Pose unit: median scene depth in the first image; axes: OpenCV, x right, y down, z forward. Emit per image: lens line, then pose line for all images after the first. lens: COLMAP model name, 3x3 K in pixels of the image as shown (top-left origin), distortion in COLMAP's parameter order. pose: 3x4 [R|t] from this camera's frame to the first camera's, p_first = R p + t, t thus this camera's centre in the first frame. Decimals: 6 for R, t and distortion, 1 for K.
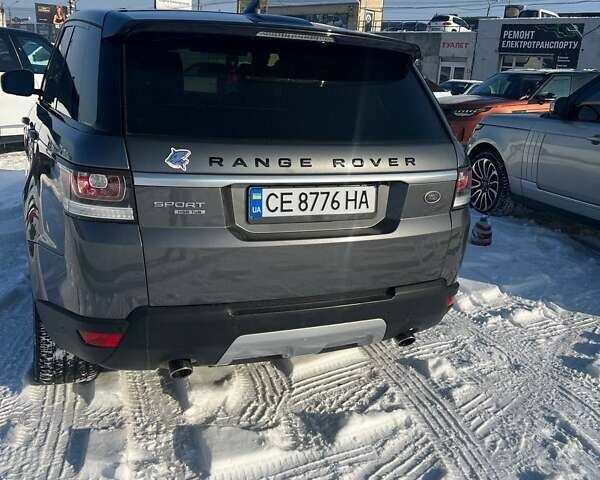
lens RADIAL K [[579.6, 0, 300.0], [0, 579.6, 240.0], [0, 0, 1]] dist [0.101359, -0.163788]
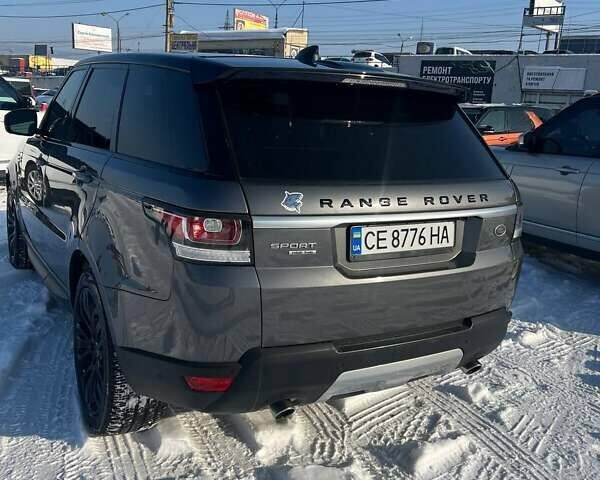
lens RADIAL K [[579.6, 0, 300.0], [0, 579.6, 240.0], [0, 0, 1]] dist [0.101359, -0.163788]
pose [[0.991742, -0.030853, 0.124482, -0.229325], [0.037270, 0.998076, -0.049553, -0.014206], [-0.122714, 0.053784, 0.990984, -0.008707]]
